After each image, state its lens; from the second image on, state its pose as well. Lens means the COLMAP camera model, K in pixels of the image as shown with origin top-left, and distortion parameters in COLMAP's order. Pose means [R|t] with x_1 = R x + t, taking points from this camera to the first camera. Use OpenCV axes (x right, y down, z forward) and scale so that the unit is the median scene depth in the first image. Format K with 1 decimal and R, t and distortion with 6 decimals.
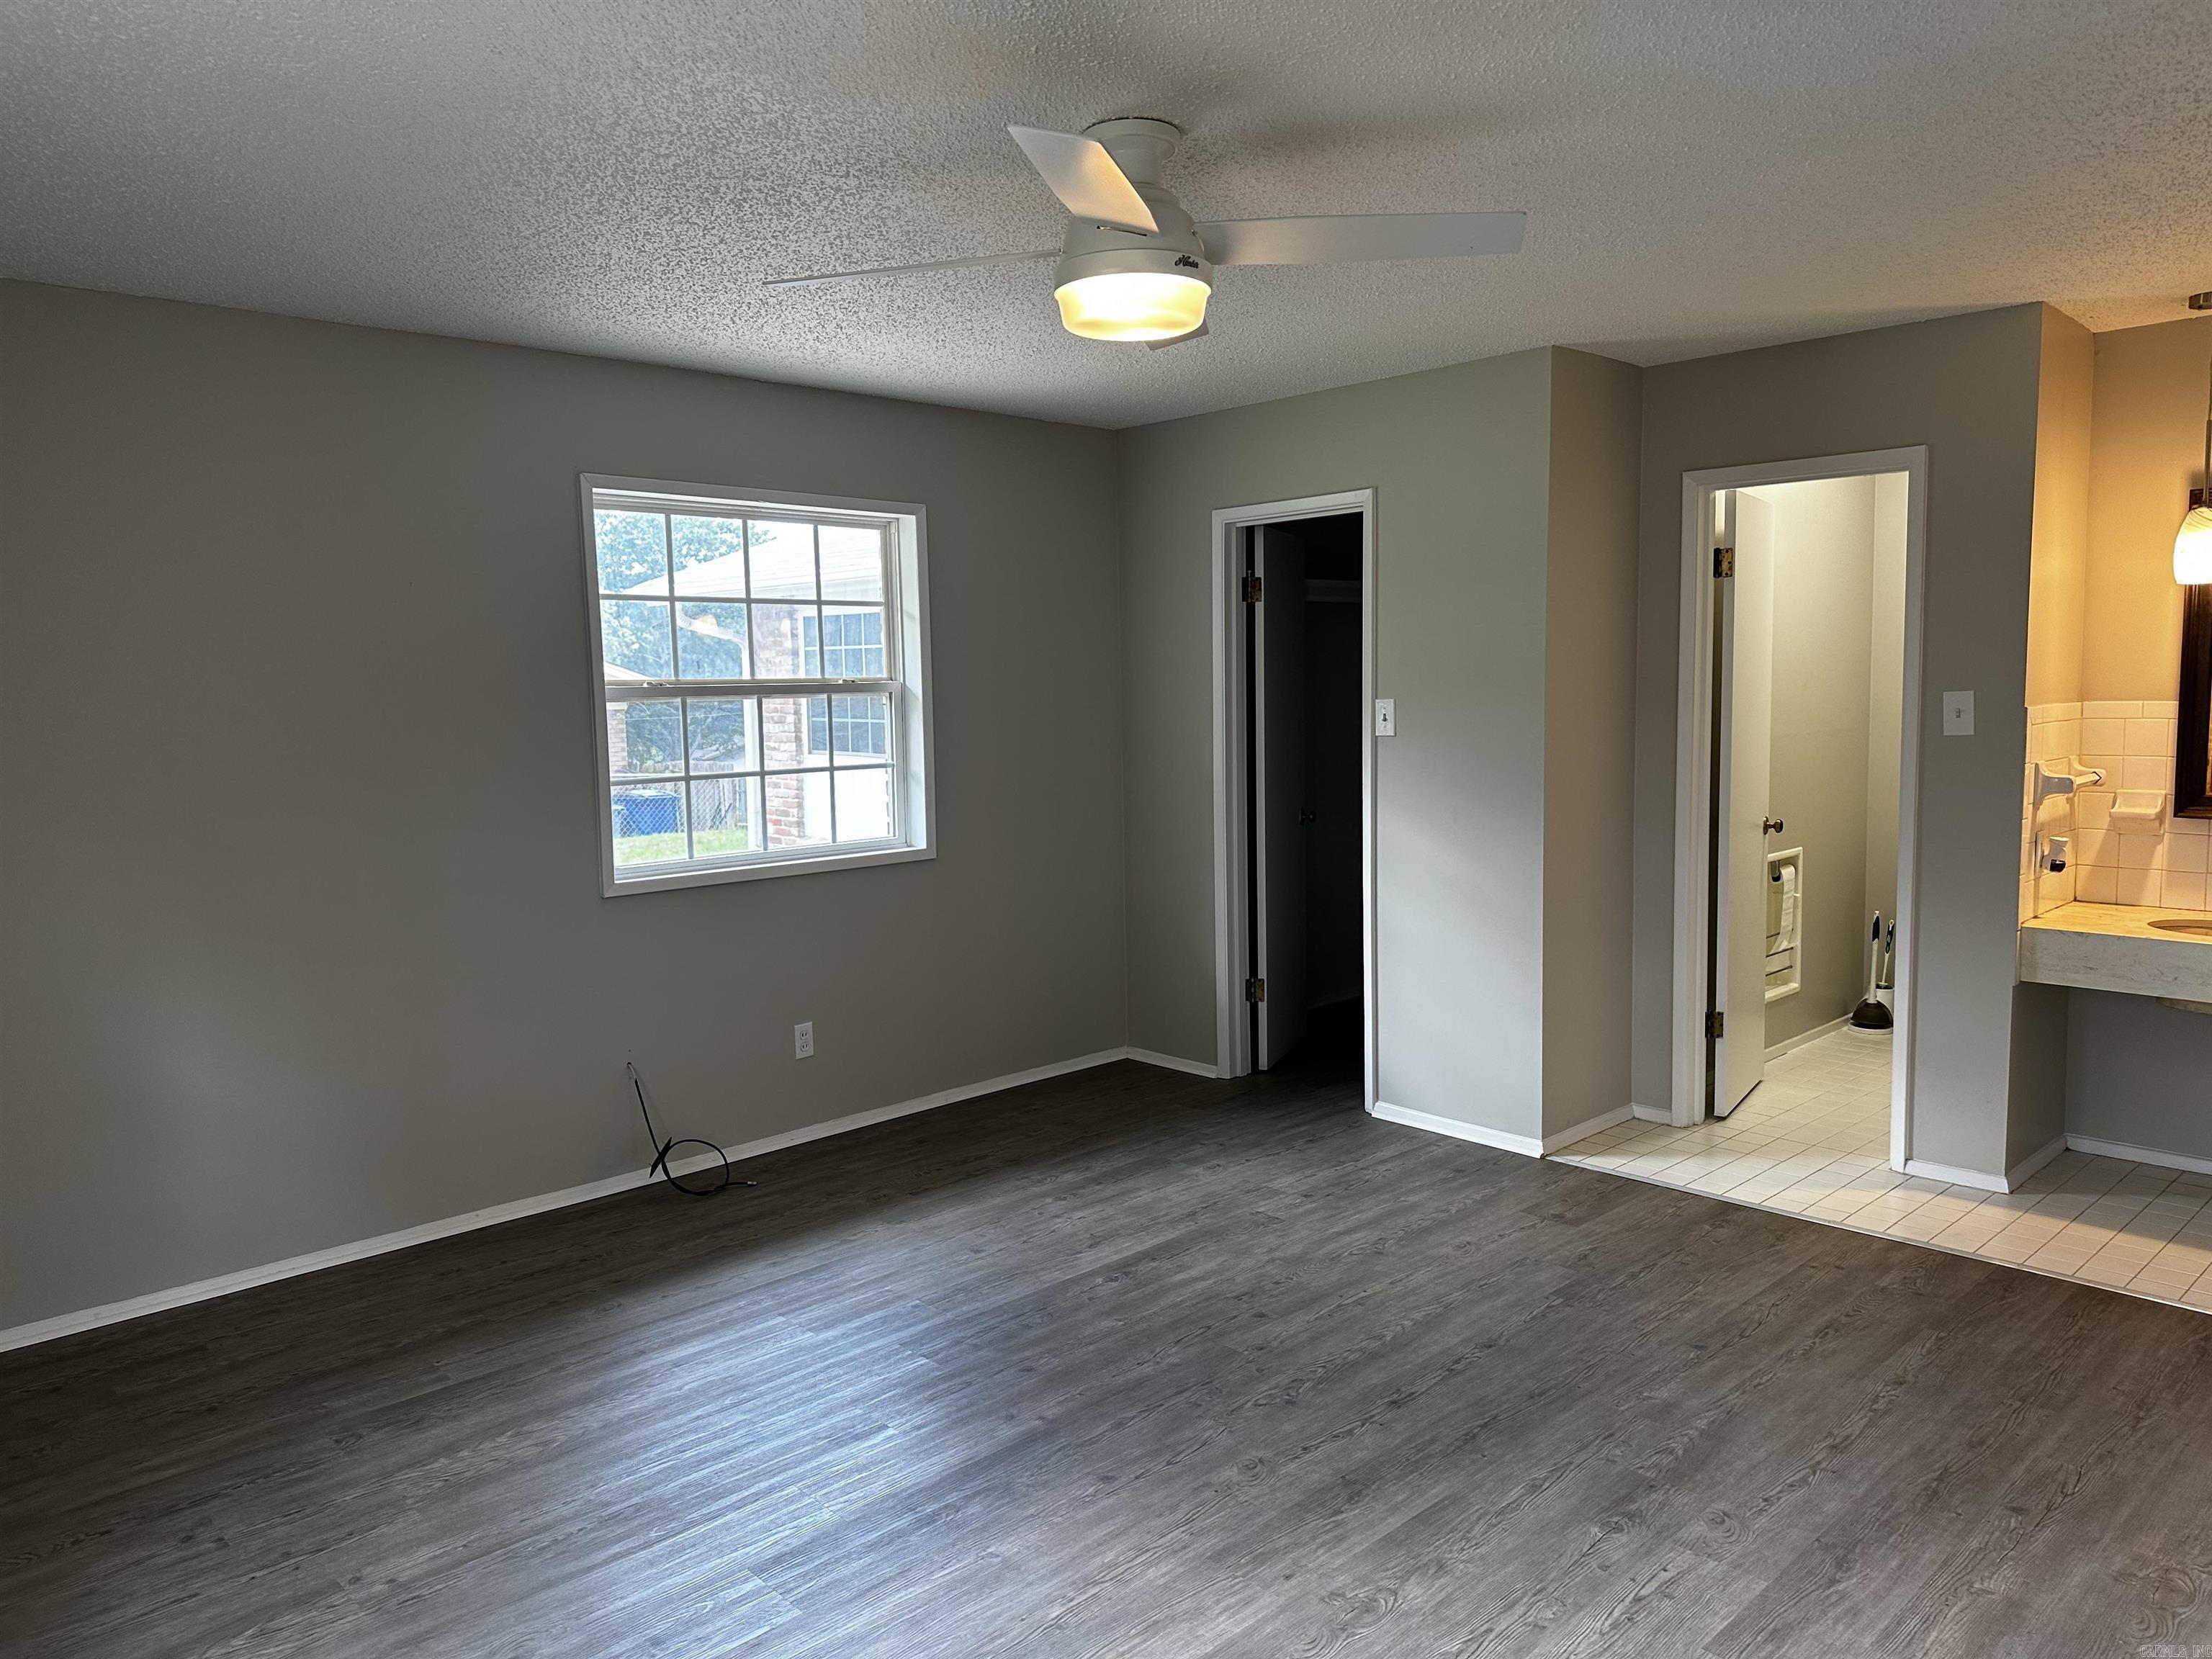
lens RADIAL K [[1547.3, 0, 1097.0], [0, 1547.3, 828.7], [0, 0, 1]] dist [0.037219, -0.038105]
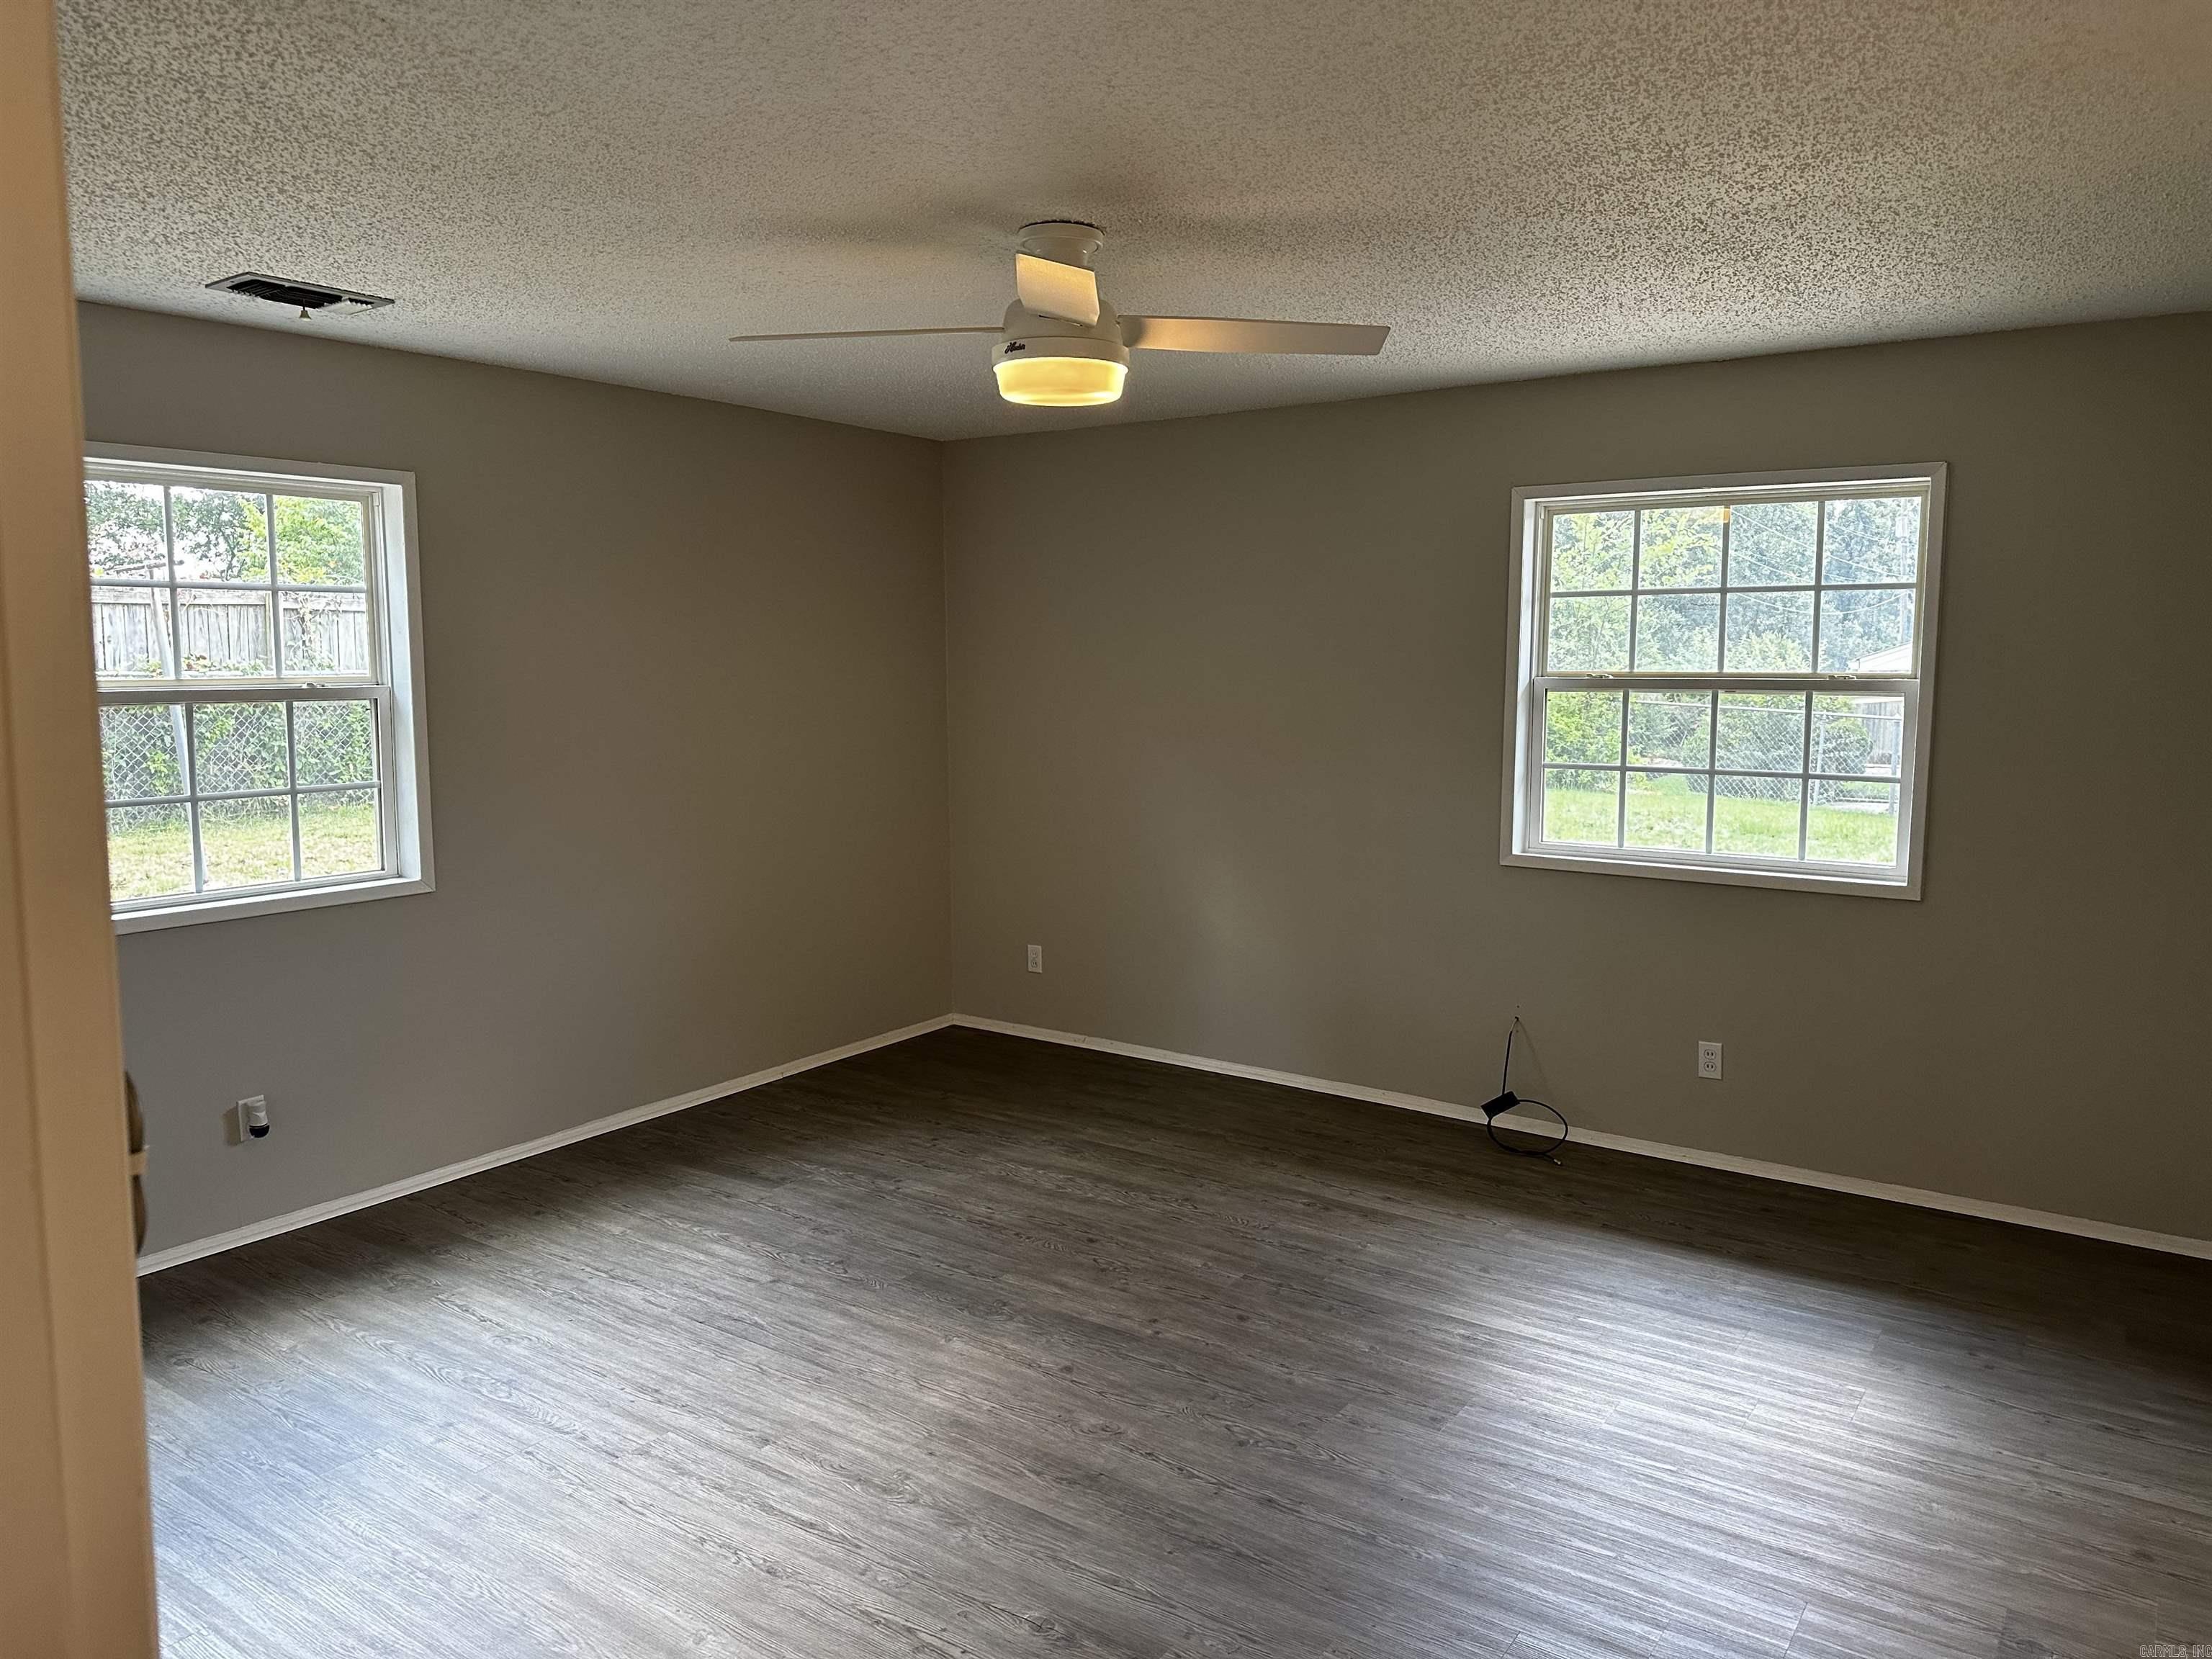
lens RADIAL K [[1558.5, 0, 1105.7], [0, 1558.5, 803.9], [0, 0, 1]] dist [0.128661, -0.163182]
pose [[0.201291, 0.124095, -0.971639, 0.897386], [-0.105505, 0.988919, 0.104444, -0.107933], [0.973833, 0.081489, 0.212153, 0.588997]]
